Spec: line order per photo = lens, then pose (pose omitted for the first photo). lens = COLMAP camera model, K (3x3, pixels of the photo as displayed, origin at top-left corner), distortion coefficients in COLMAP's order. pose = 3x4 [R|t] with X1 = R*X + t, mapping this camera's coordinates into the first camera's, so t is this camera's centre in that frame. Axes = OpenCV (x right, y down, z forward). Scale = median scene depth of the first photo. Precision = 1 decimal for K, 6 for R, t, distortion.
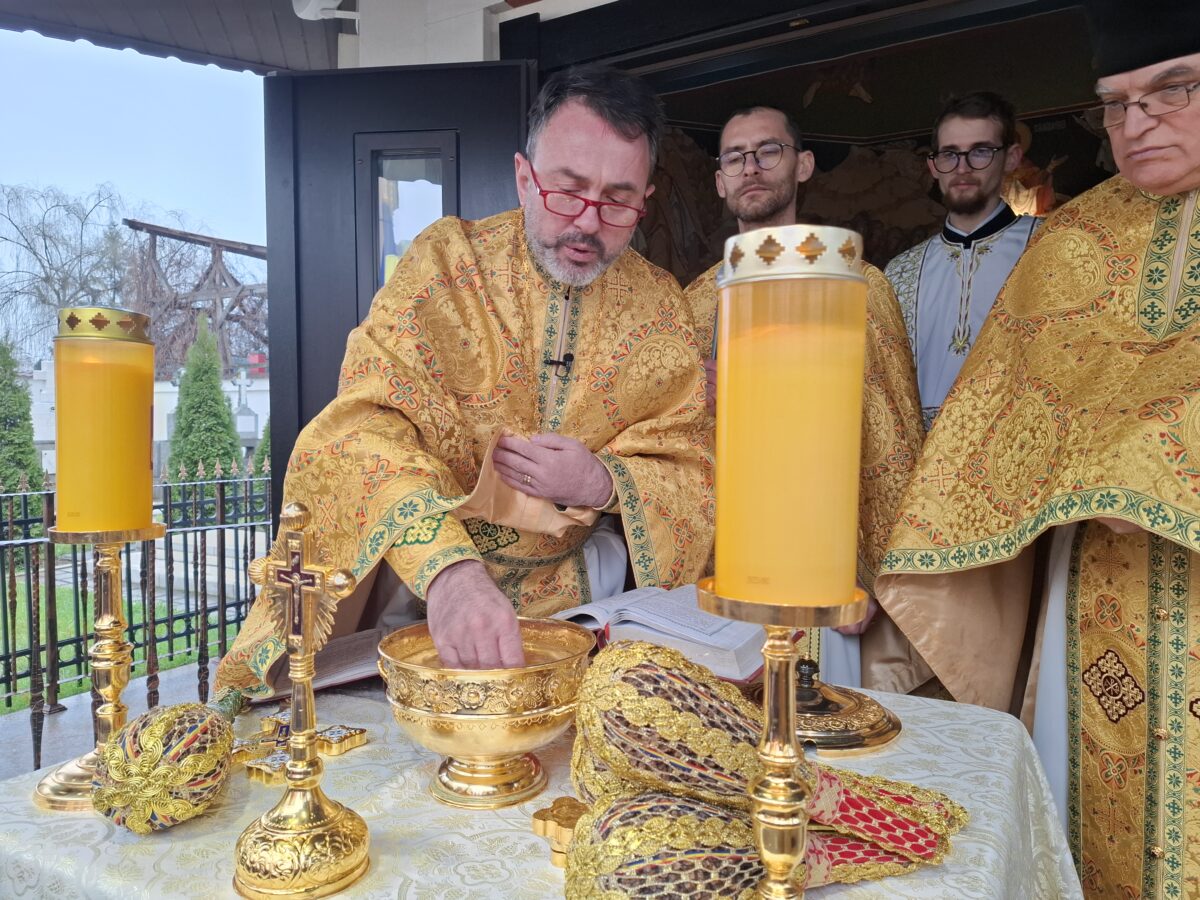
lens RADIAL K [[840.5, 0, 590.5], [0, 840.5, 463.1], [0, 0, 1]] dist [0.070881, -0.076525]
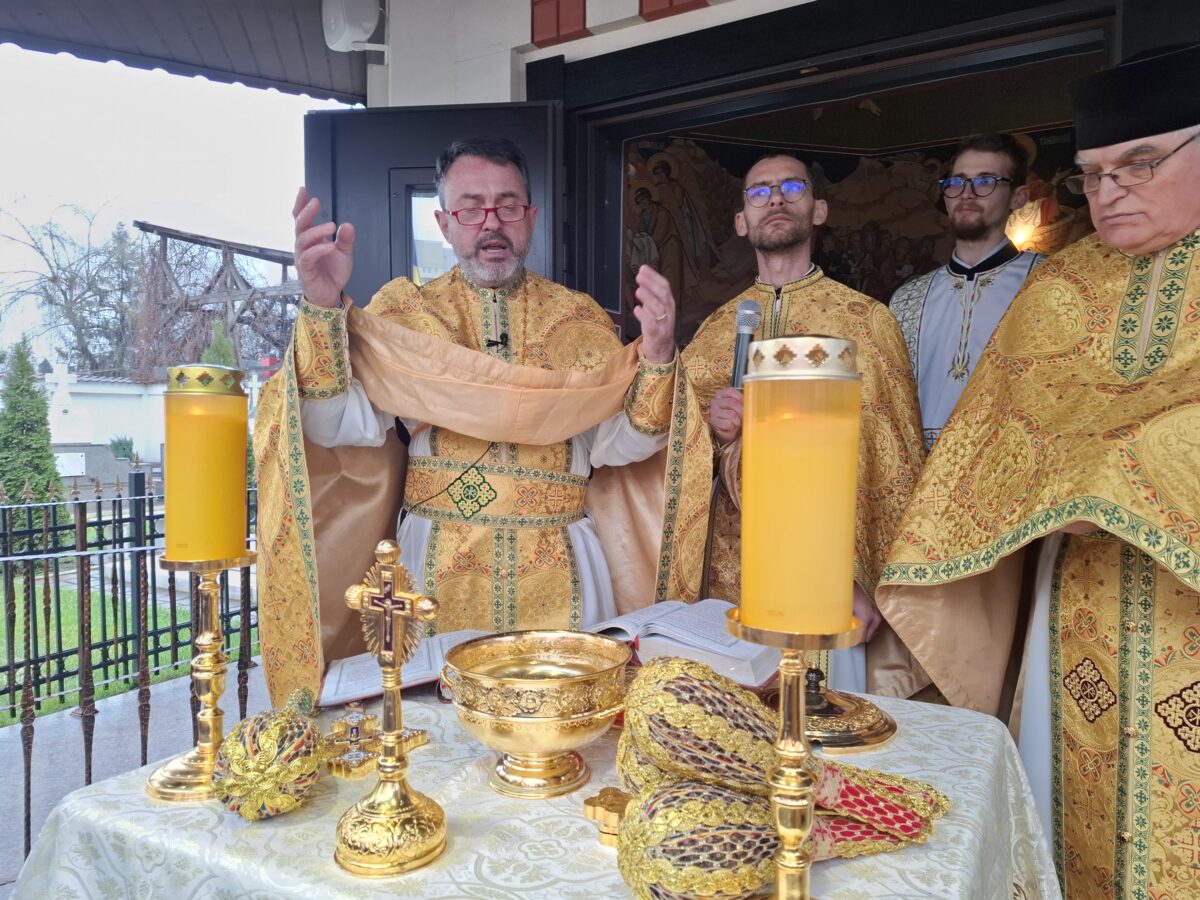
lens RADIAL K [[909.0, 0, 593.7], [0, 909.0, 450.0], [0, 0, 1]] dist [0.140318, -0.231896]
pose [[0.999924, 0.001512, 0.012257, -0.067348], [-0.001628, 0.999954, 0.009432, -0.086483], [-0.012242, -0.009451, 0.999880, -0.274124]]
